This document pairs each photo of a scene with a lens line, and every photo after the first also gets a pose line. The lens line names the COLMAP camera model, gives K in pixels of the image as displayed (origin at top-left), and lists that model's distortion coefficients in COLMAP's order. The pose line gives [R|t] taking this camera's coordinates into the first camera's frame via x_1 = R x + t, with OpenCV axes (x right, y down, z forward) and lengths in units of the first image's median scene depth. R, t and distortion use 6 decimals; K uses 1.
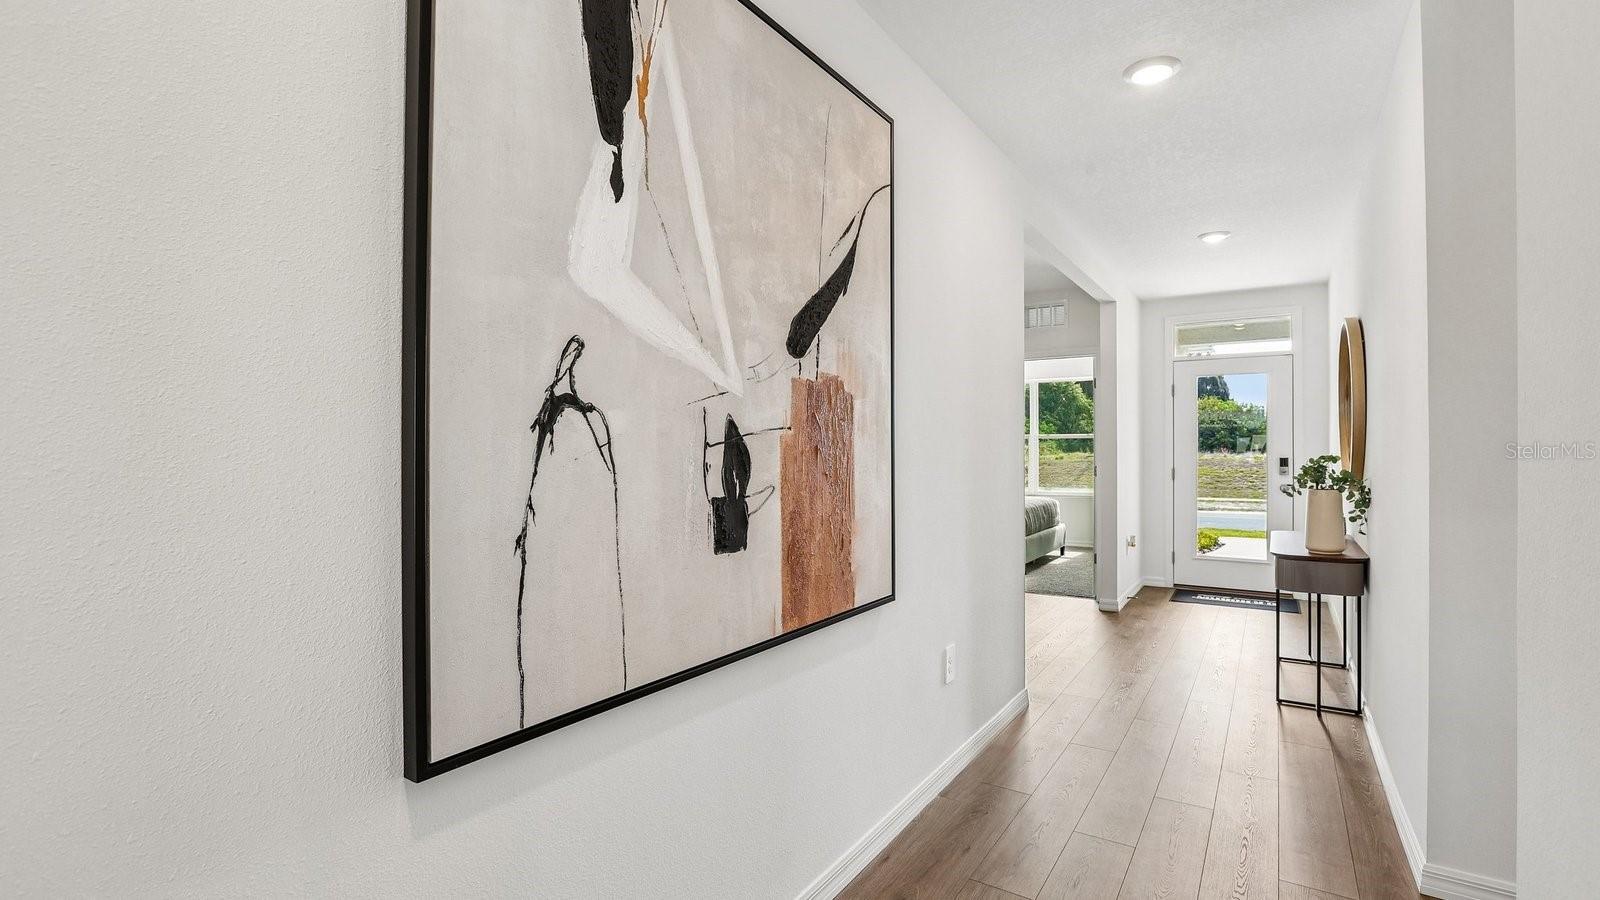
lens RADIAL K [[740.0, 0, 799.2], [0, 740.0, 451.6], [0, 0, 1]] dist [-0.045288, 0.023988]
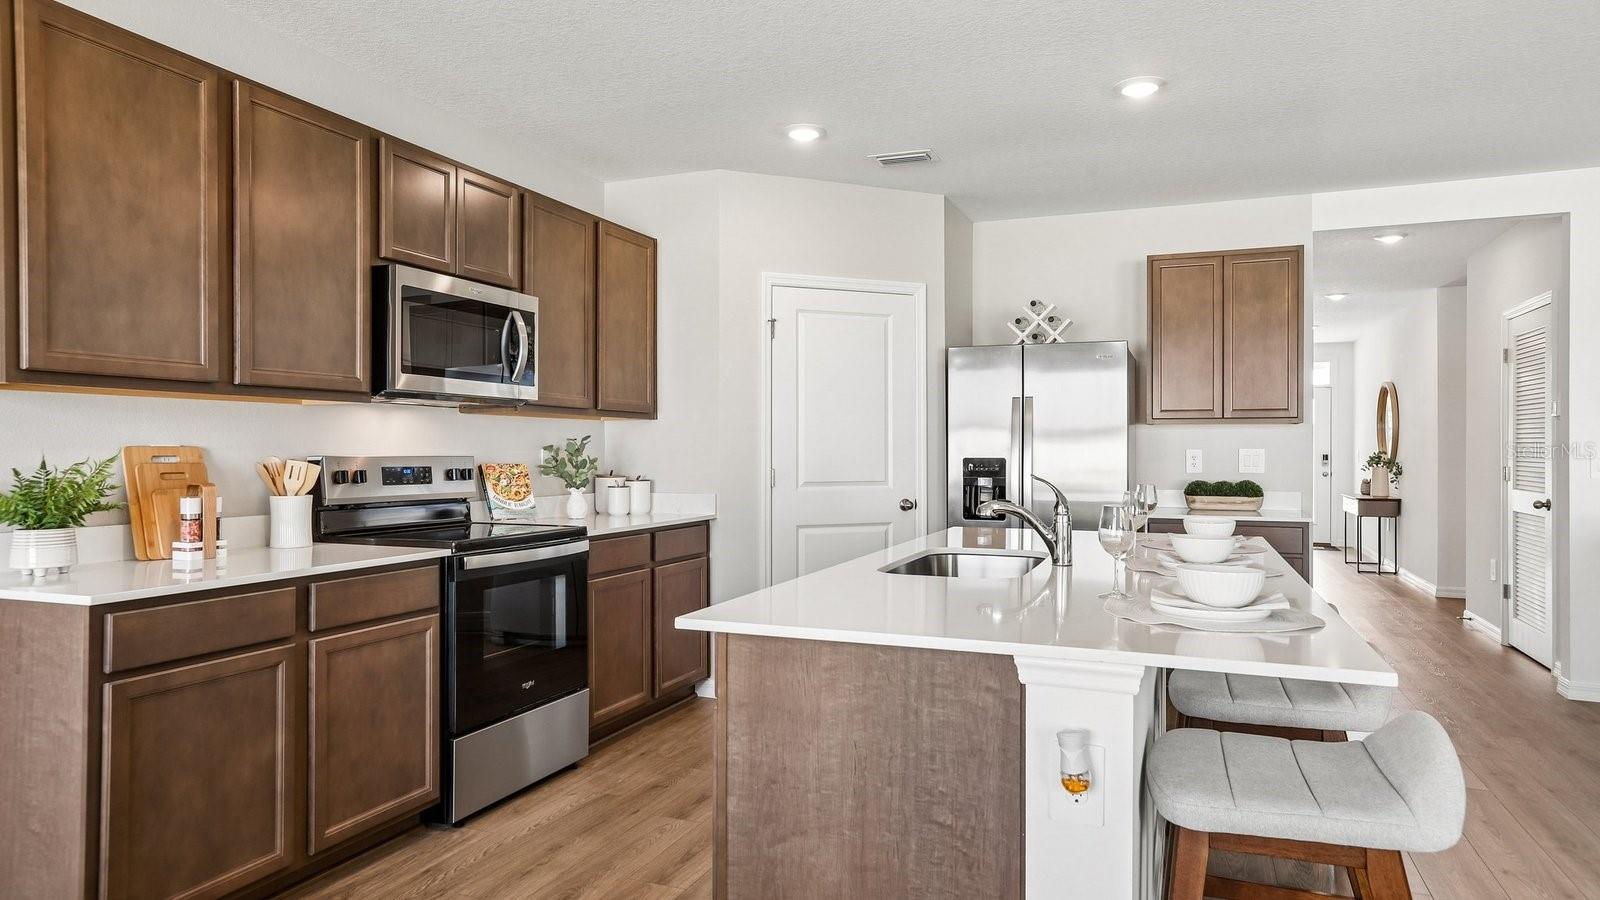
lens RADIAL K [[987.1, 0, 800.0], [0, 987.1, 450.0], [0, 0, 1]] dist [-0.032325, 0.067456]
pose [[0.980306, 0.003856, 0.197446, -1.521449], [-0.003256, 0.999989, -0.003360, 0.018091], [-0.197457, 0.002651, 0.980308, -1.497656]]
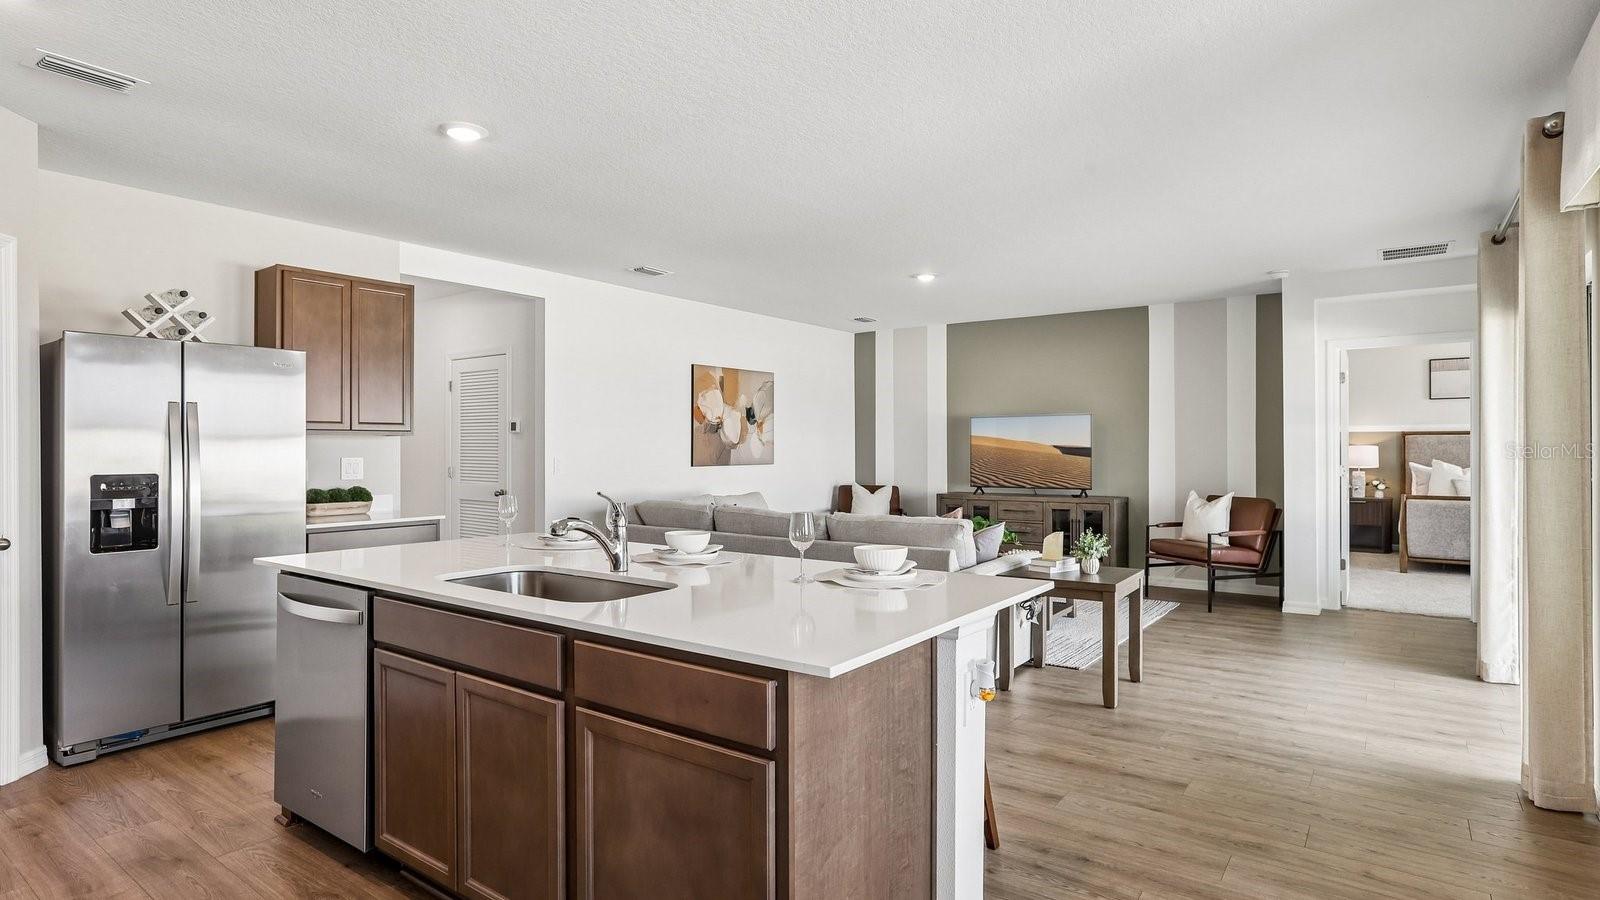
lens RADIAL K [[823.7, 0, 798.9], [0, 823.7, 447.0], [0, 0, 1]] dist [-0.062715, 0.055219]
pose [[0.059528, 0.002701, 0.998223, -1.897904], [0.005214, 0.999982, -0.003016, -0.002294], [-0.998213, 0.005384, 0.059513, -0.964318]]
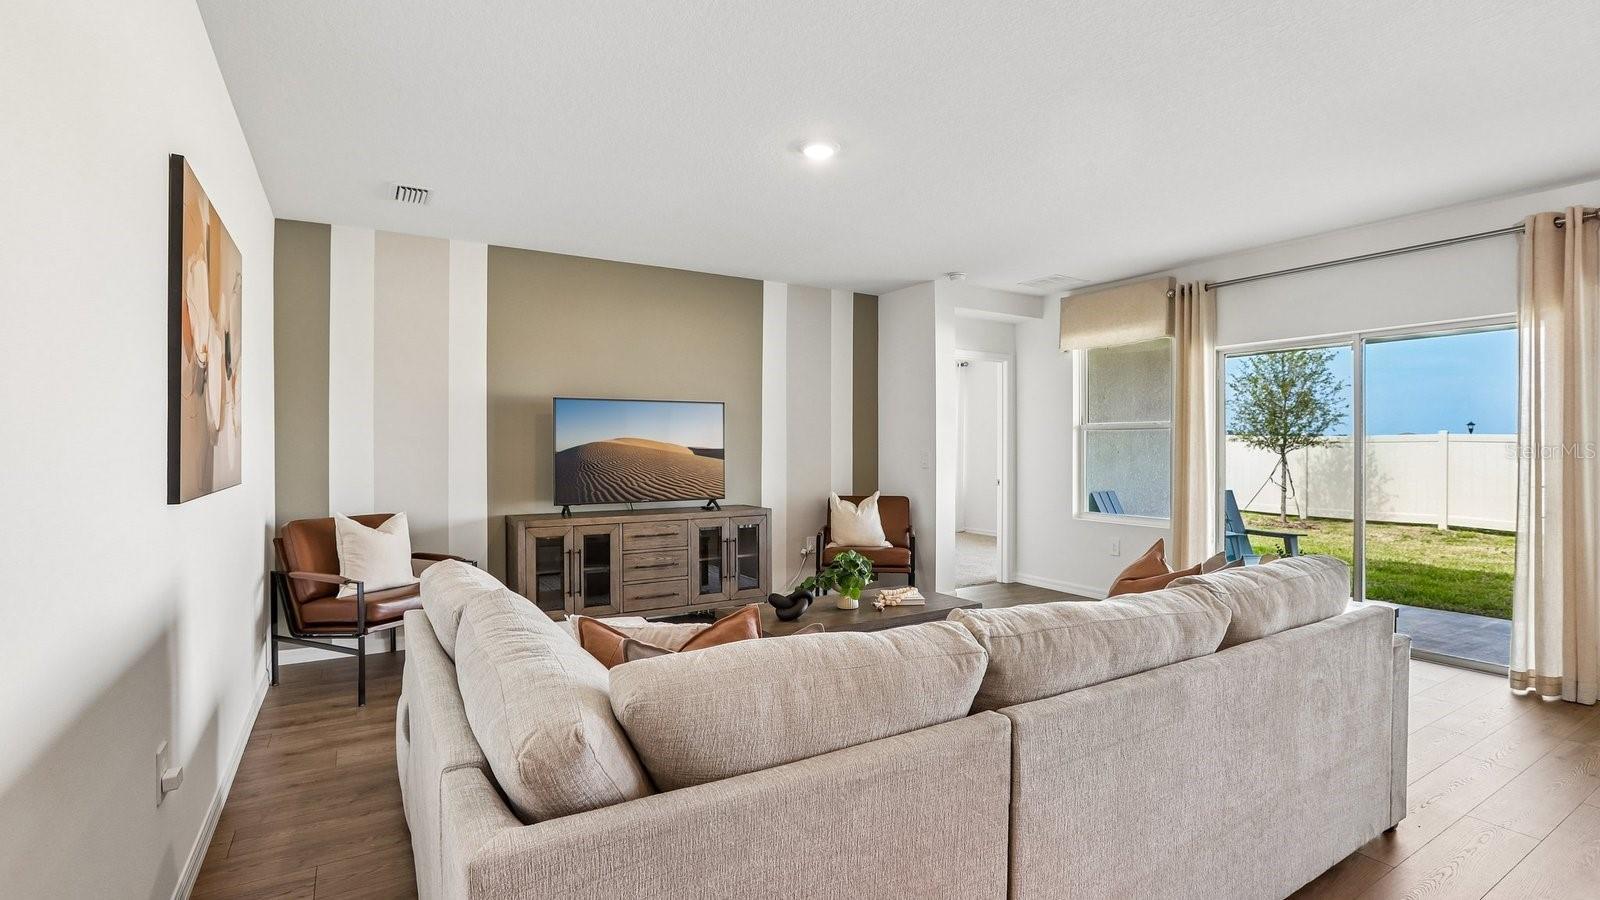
lens RADIAL K [[740.0, 0, 799.2], [0, 740.0, 451.6], [0, 0, 1]] dist [-0.045288, 0.023988]
pose [[-0.899988, -0.000921, 0.435913, -0.436820], [0.002308, 0.999974, 0.006878, -0.000456], [-0.435908, 0.007196, -0.899962, -0.253495]]
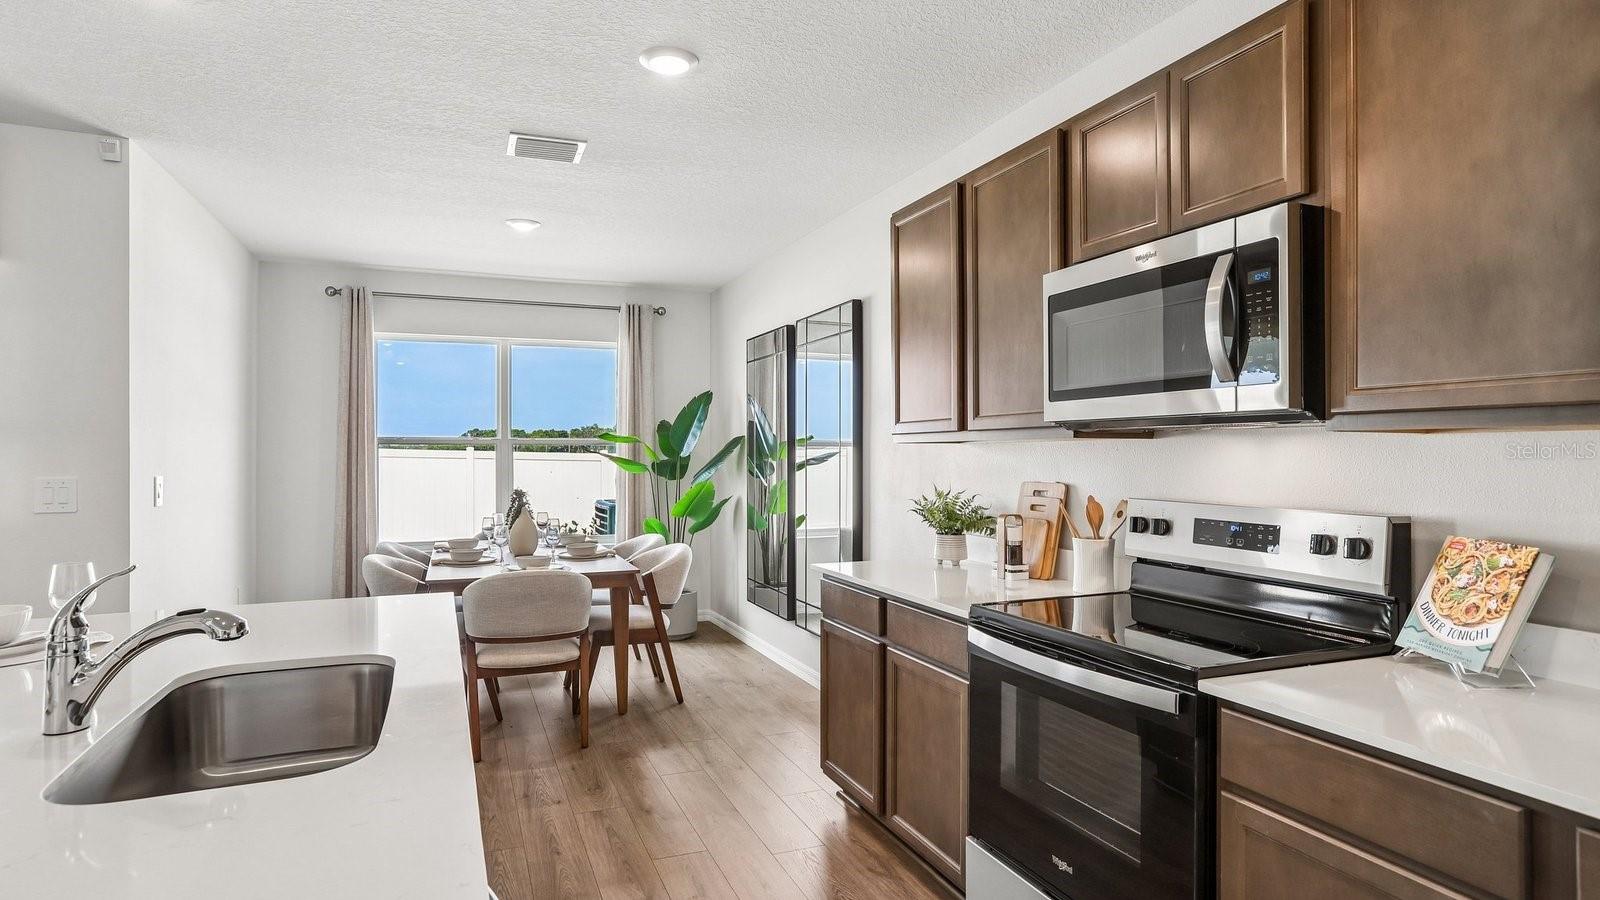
lens RADIAL K [[859.6, 0, 795.9], [0, 859.6, 441.7], [0, 0, 1]] dist [-0.057659, 0.051694]
pose [[-0.571314, -0.009750, -0.820674, -1.022196], [-0.001119, 0.999938, -0.011101, -0.017937], [0.820731, -0.005423, -0.571290, -0.253864]]
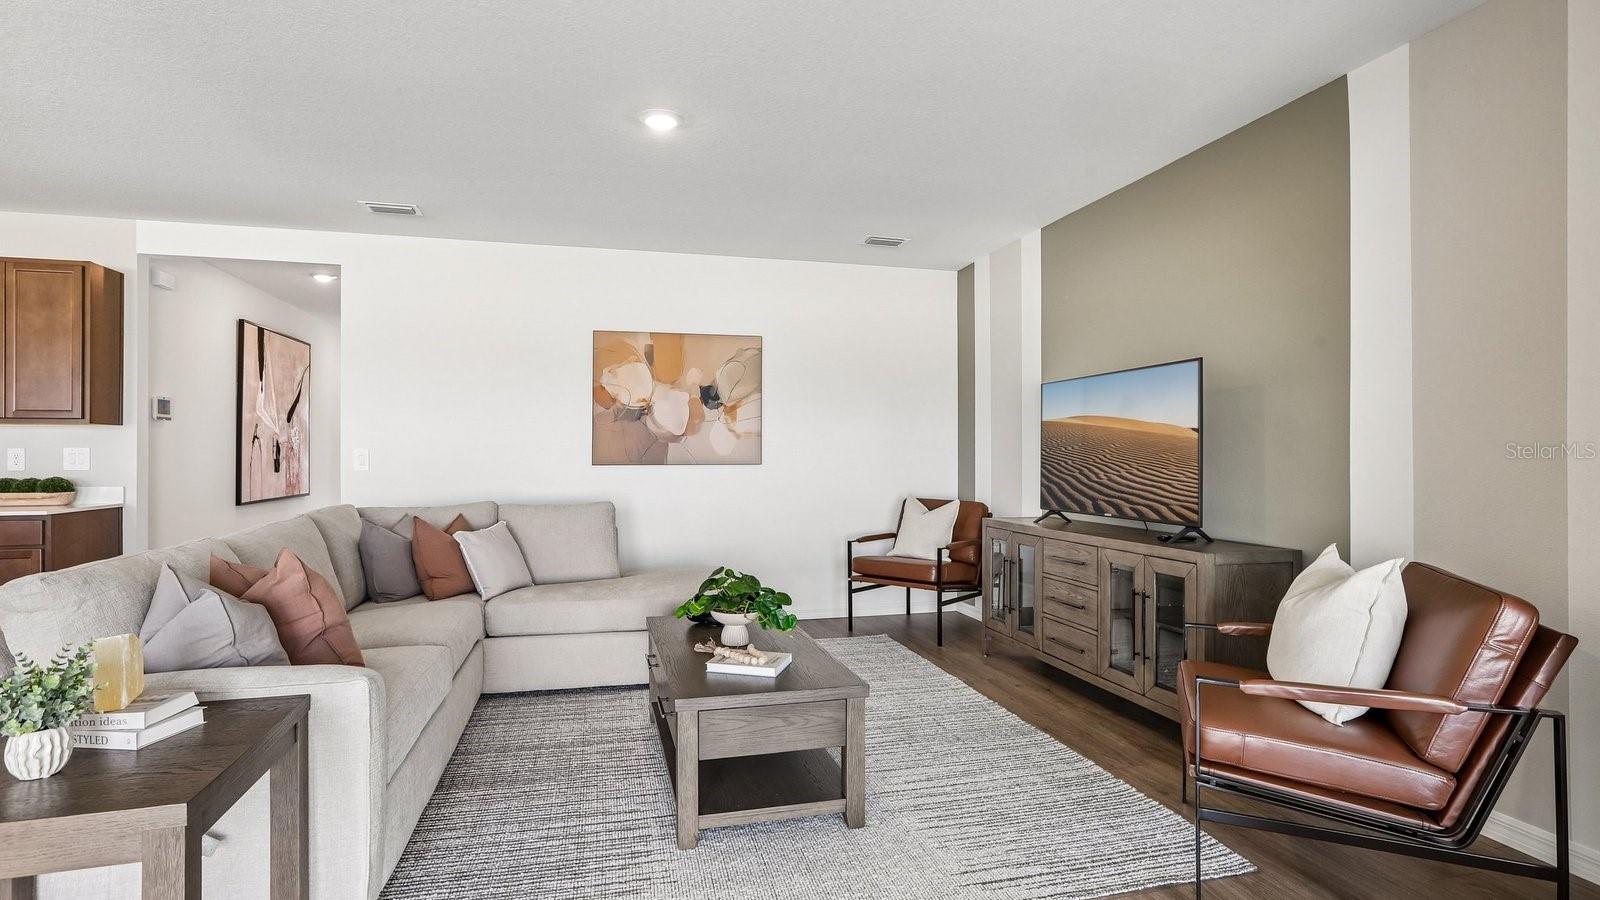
lens RADIAL K [[784.1, 0, 800.0], [0, 784.1, 450.0], [0, 0, 1]] dist [-0.015208, 0.001005]
pose [[0.674181, 0.006514, 0.738538, -0.631611], [0.001067, 0.999951, -0.009794, 0.027078], [-0.738566, 0.007391, 0.674141, -1.923581]]
